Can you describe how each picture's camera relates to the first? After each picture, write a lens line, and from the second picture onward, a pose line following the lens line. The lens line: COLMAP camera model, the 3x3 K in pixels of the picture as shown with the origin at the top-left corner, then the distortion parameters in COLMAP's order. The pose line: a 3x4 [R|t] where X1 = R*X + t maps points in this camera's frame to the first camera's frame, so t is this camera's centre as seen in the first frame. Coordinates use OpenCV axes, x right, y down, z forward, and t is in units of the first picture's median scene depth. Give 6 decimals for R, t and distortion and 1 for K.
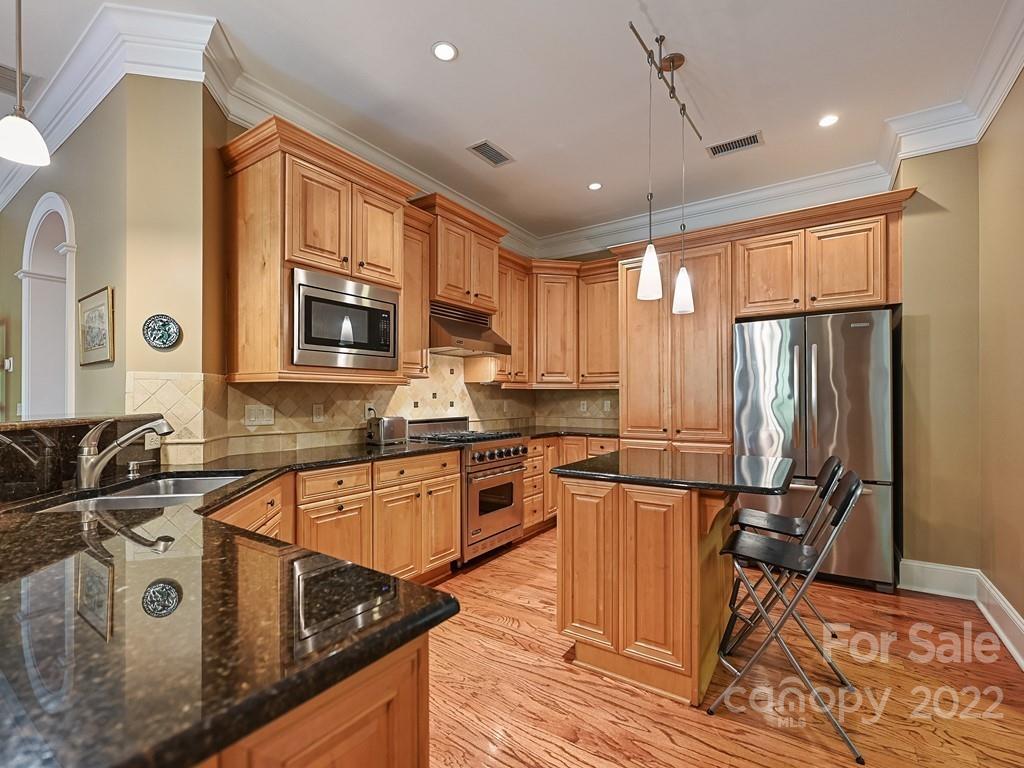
lens RADIAL K [[464.4, 0, 508.5], [0, 464.4, 399.0], [0, 0, 1]] dist [0.000620, 0.000004]
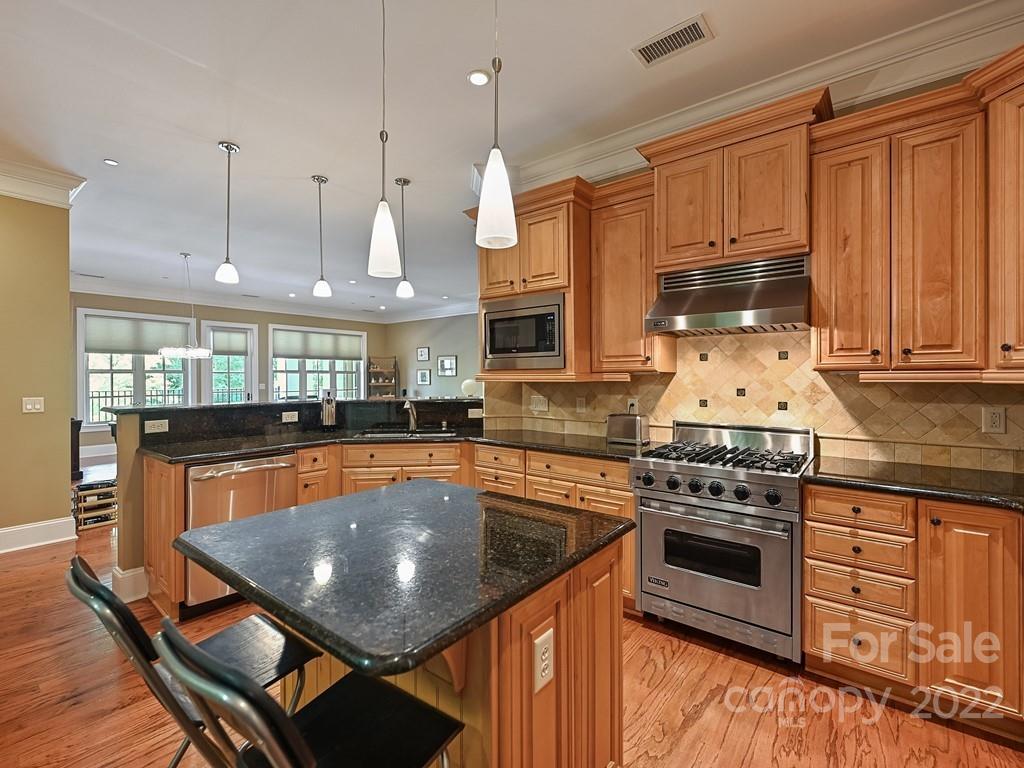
lens RADIAL K [[458.4, 0, 510.4], [0, 458.4, 381.1], [0, 0, 1]] dist [0.000190, -0.000101]
pose [[-0.071830, 0.011560, -0.997350, 0.656751], [0.000126, 0.999933, 0.011581, -0.037853], [0.997417, 0.000706, -0.071827, 0.810727]]
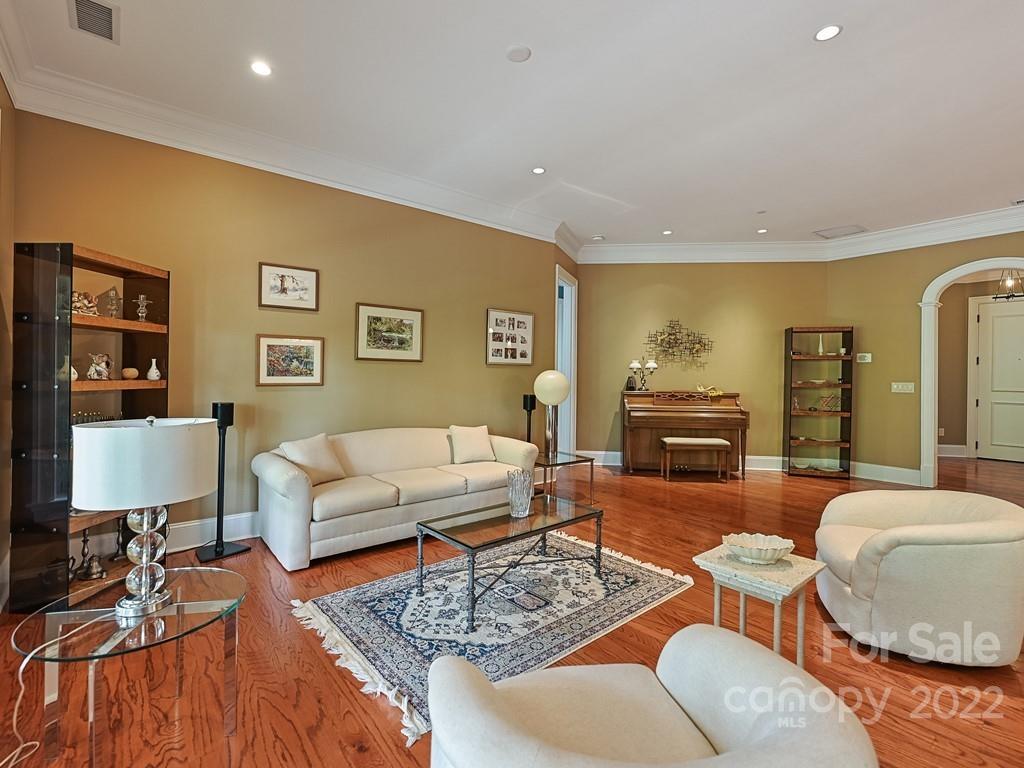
lens RADIAL K [[475.2, 0, 508.6], [0, 475.2, 379.1], [0, 0, 1]] dist [0.000197, 0.000202]
pose [[0.957024, 0.013273, -0.289703, -1.906324], [-0.011379, 0.999901, 0.008219, -0.000367], [0.289784, -0.004569, 0.957081, -1.002966]]
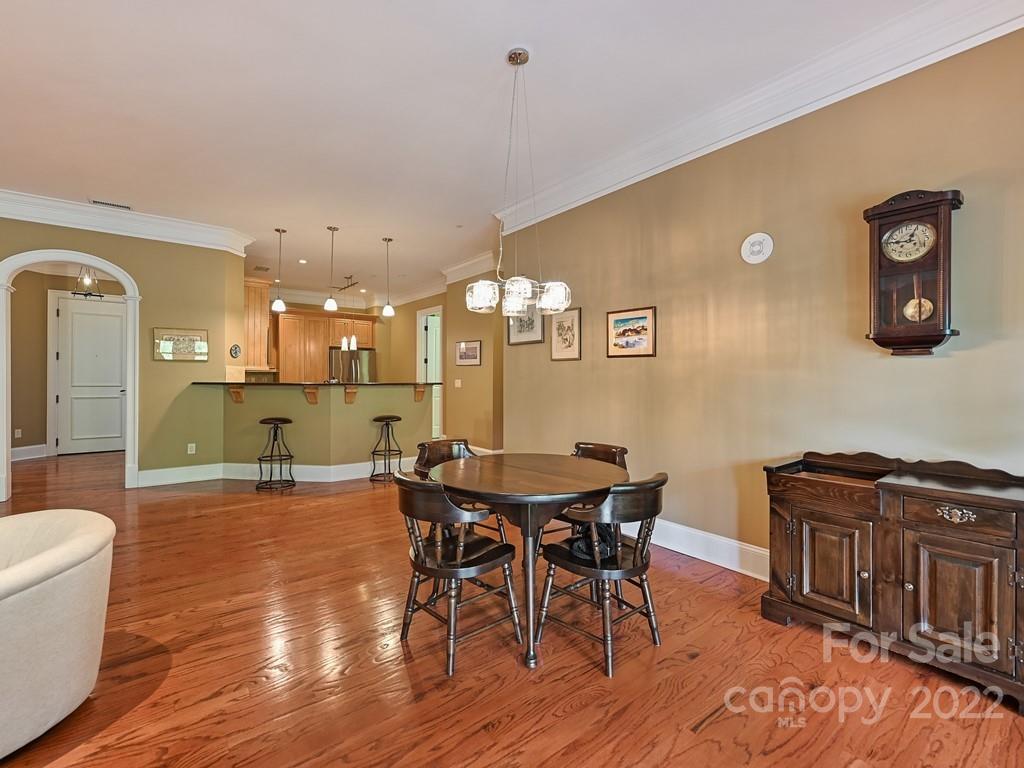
lens RADIAL K [[463.8, 0, 508.0], [0, 463.8, 373.7], [0, 0, 1]] dist [-0.000872, -0.000179]
pose [[0.310452, 0.010435, 0.950532, -1.820003], [-0.002466, 0.999945, -0.010172, 0.004581], [-0.950586, 0.000813, 0.310461, -0.845347]]
